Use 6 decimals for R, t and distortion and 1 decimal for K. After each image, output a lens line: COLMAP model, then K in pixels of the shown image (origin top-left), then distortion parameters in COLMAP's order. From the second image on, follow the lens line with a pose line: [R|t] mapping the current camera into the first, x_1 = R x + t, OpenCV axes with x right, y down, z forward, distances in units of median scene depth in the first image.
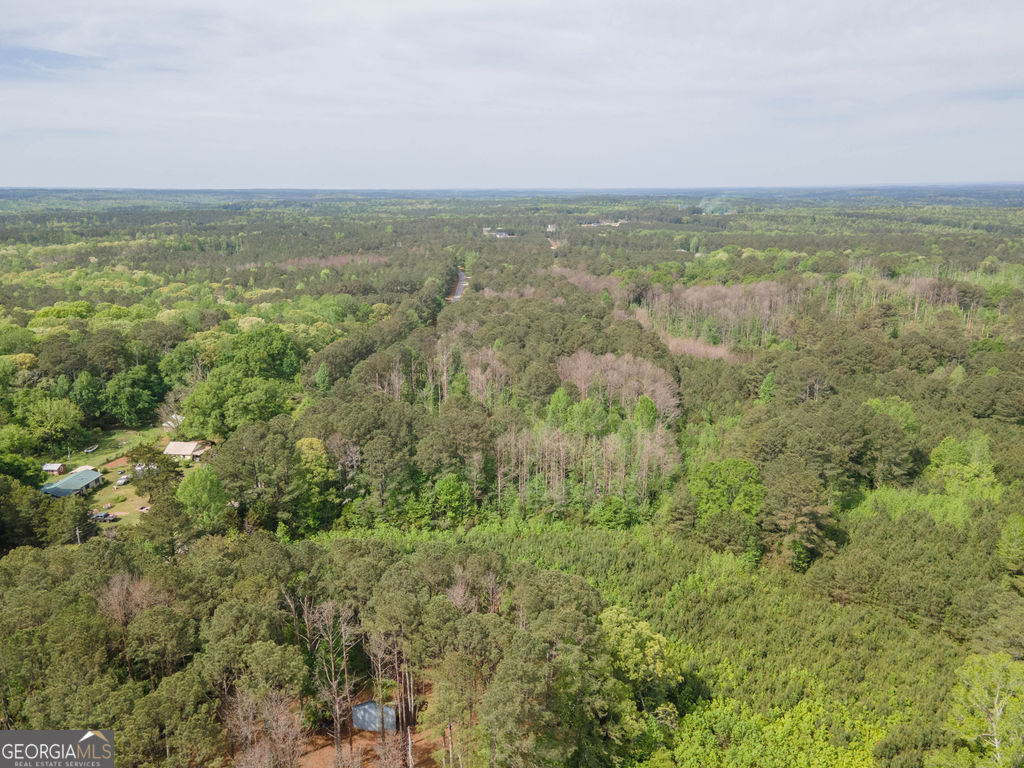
lens RADIAL K [[745.4, 0, 514.5], [0, 745.4, 382.3], [0, 0, 1]] dist [0.015684, 0.049658]
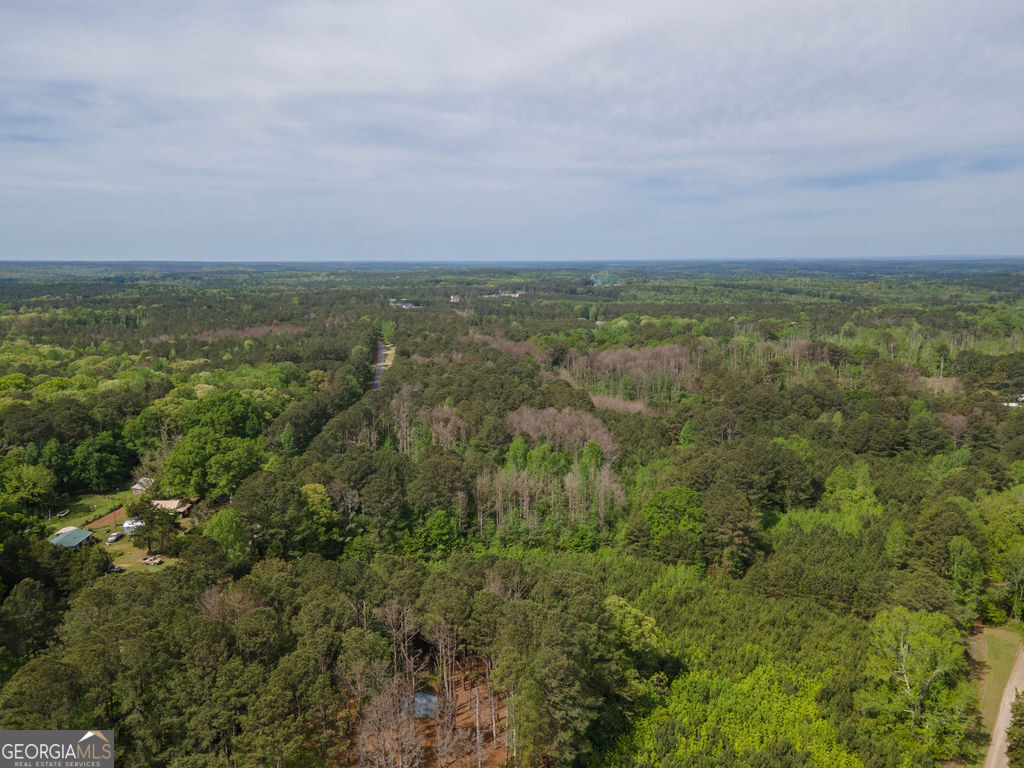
lens RADIAL K [[745.4, 0, 514.5], [0, 745.4, 382.3], [0, 0, 1]] dist [0.015684, 0.049658]
pose [[0.989815, -0.022443, 0.140579, -0.091165], [0.035361, 0.995307, -0.090079, 0.024416], [-0.137897, 0.094133, 0.985963, -0.109425]]
